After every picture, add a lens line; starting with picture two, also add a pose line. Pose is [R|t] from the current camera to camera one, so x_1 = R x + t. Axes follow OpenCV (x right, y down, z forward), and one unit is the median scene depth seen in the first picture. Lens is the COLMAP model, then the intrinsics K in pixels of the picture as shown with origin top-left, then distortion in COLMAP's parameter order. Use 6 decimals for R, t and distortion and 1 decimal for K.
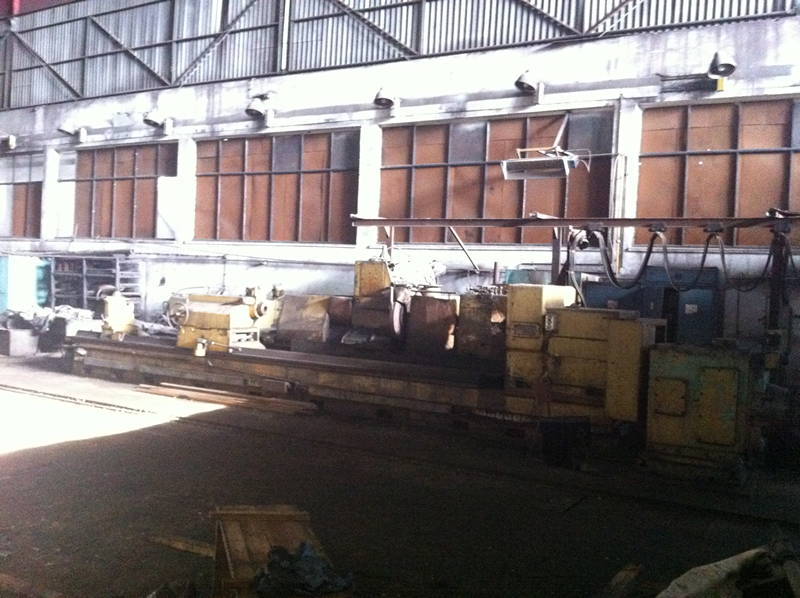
lens RADIAL K [[790.3, 0, 399.4], [0, 790.3, 297.4], [0, 0, 1]] dist [-0.001532, 0.000000]
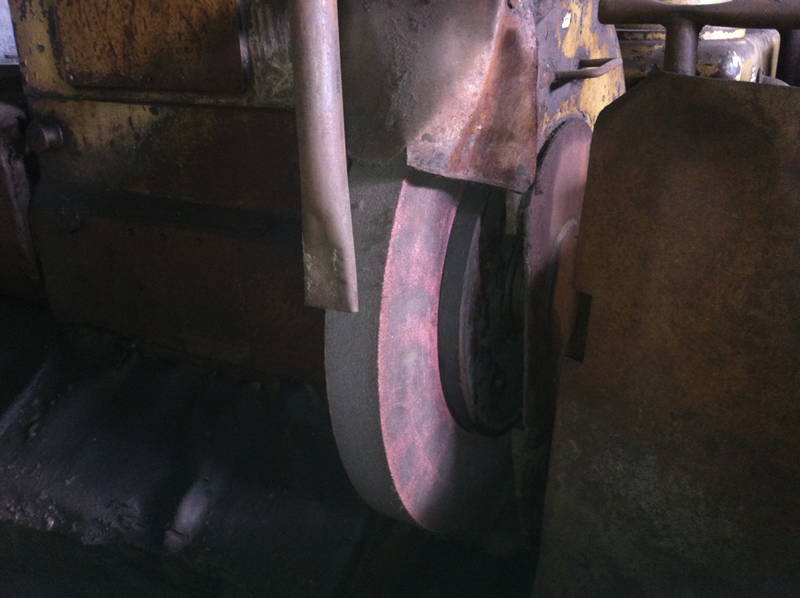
lens RADIAL K [[790.3, 0, 398.2], [0, 790.3, 297.8], [0, 0, 1]] dist [-0.001532, 0.000000]
pose [[0.996928, -0.077529, 0.011169, -0.005080], [0.069599, 0.942179, 0.327803, -0.007799], [-0.035938, -0.326019, 0.944680, 0.894371]]
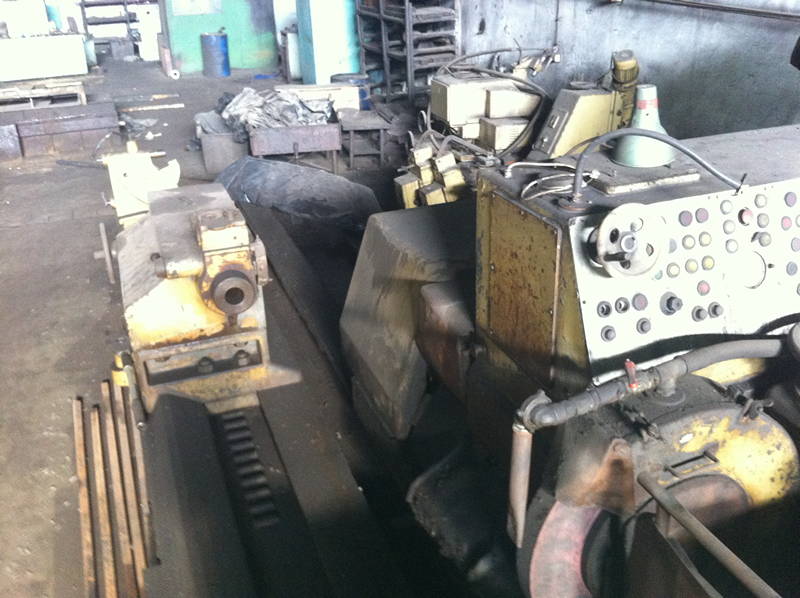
lens RADIAL K [[790.3, 0, 400.0], [0, 790.3, 300.8], [0, 0, 1]] dist [-0.001532, 0.000000]
pose [[0.788522, 0.200087, -0.581548, 0.056650], [0.039850, 0.926987, 0.372971, -0.092736], [0.613714, -0.317271, 0.722976, 0.842195]]
